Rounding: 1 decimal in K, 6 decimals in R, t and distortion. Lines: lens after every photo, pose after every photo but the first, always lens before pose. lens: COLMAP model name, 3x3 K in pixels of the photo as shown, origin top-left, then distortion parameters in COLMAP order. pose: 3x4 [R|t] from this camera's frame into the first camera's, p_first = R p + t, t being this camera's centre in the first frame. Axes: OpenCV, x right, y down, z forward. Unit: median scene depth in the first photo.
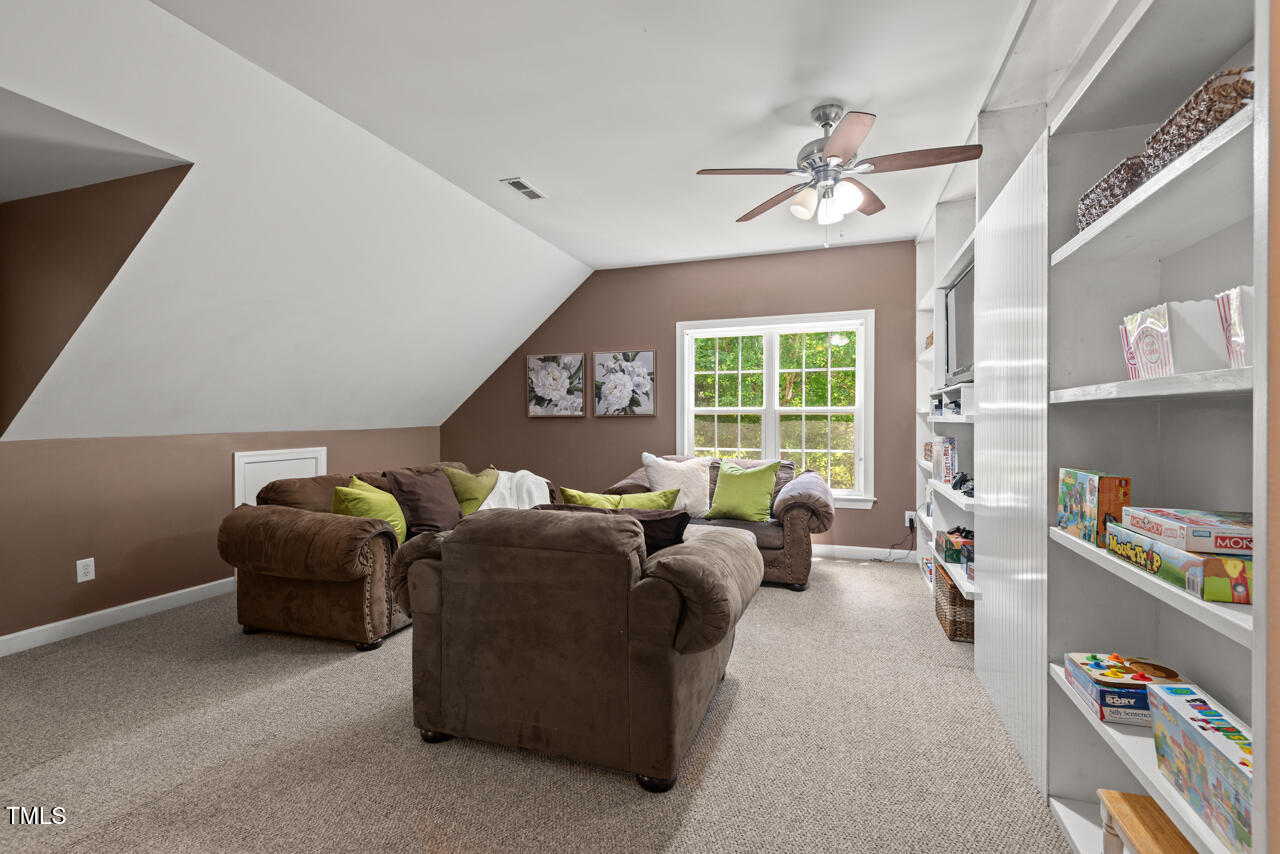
lens RADIAL K [[579.5, 0, 641.3], [0, 579.5, 423.9], [0, 0, 1]] dist [0.040146, -0.026077]
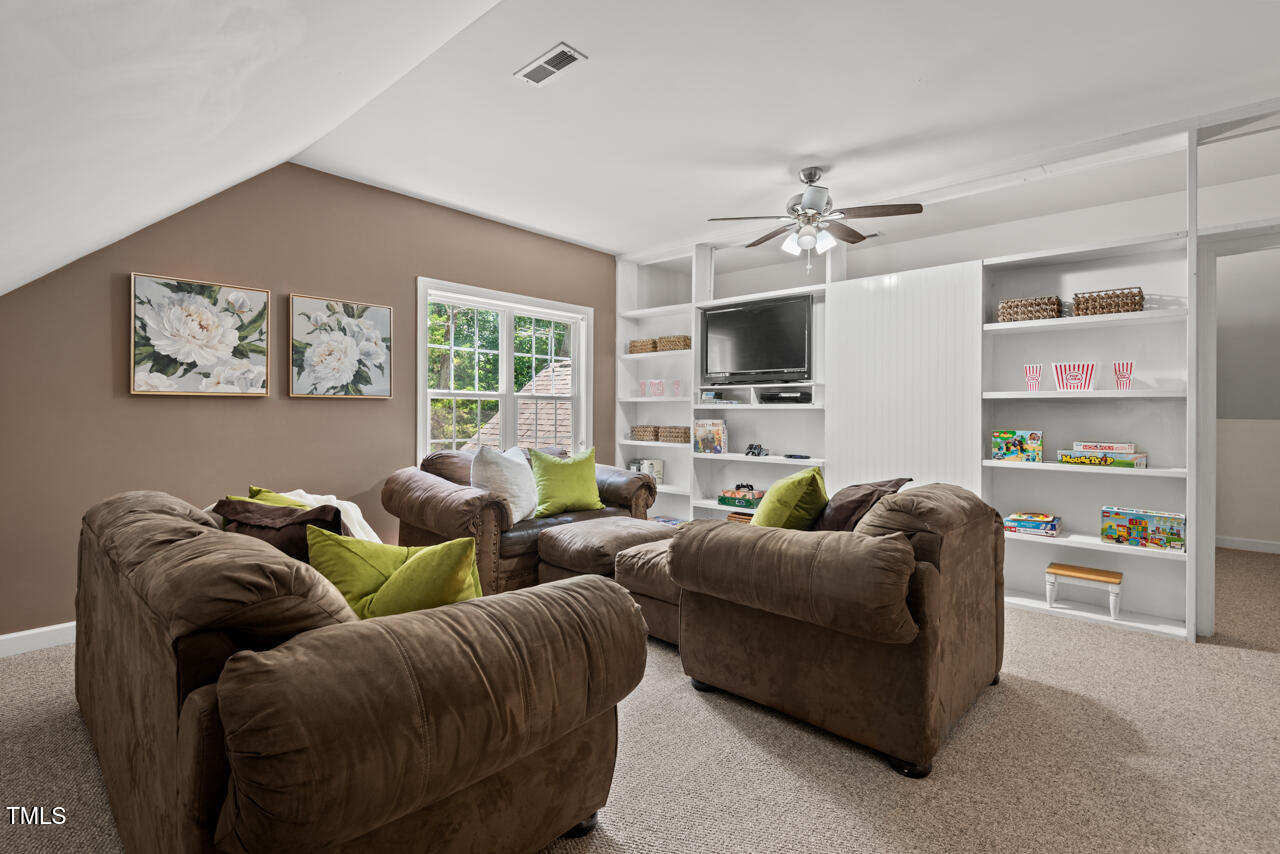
lens RADIAL K [[579.5, 0, 641.3], [0, 579.5, 423.9], [0, 0, 1]] dist [0.040146, -0.026077]
pose [[0.397798, -0.017869, 0.917299, -0.590519], [-0.000826, 0.999803, 0.019835, 0.003929], [-0.917472, -0.008648, 0.397705, 0.471446]]
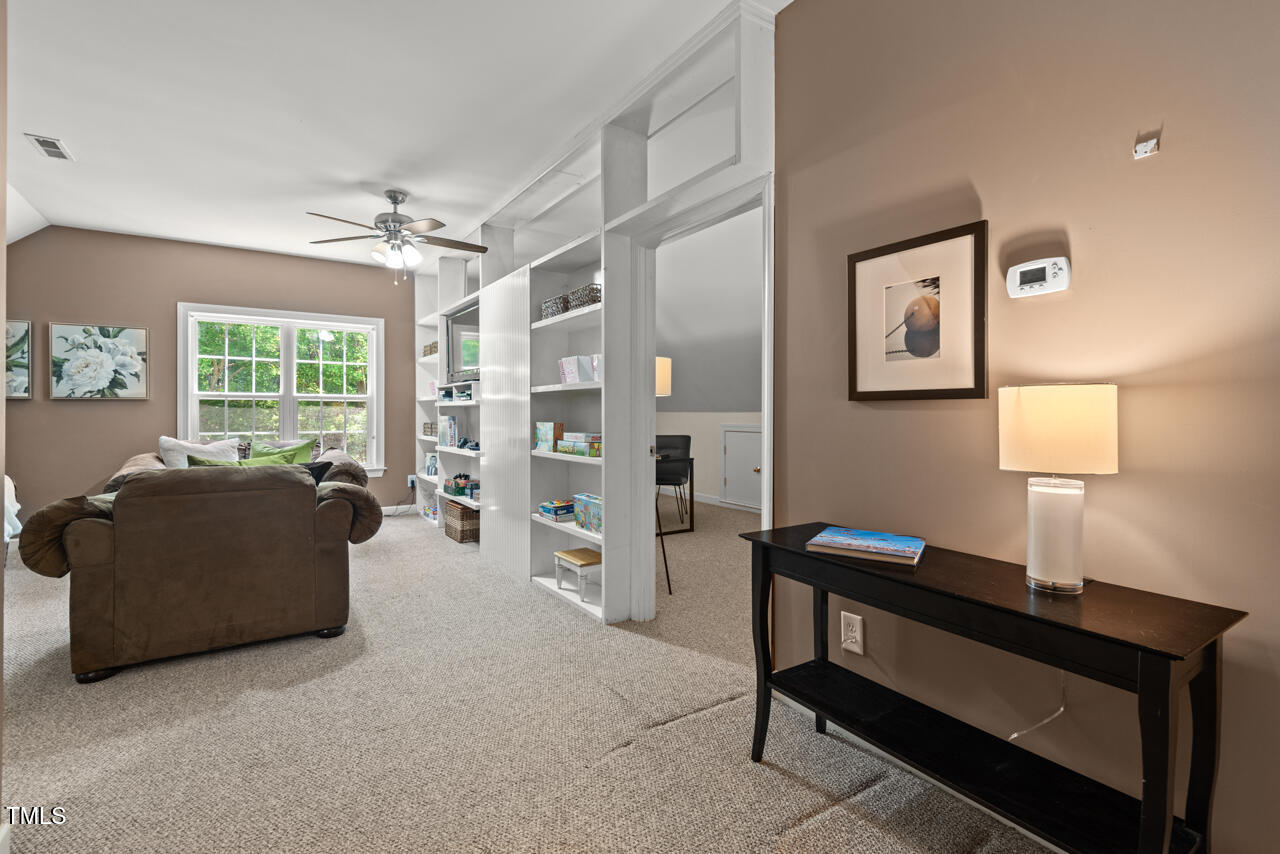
lens RADIAL K [[579.5, 0, 641.3], [0, 579.5, 423.9], [0, 0, 1]] dist [0.040146, -0.026077]
pose [[0.610340, -0.011638, 0.792054, -0.271344], [0.004707, 0.999928, 0.011065, 0.020877], [-0.792126, -0.003025, 0.610350, -0.225220]]
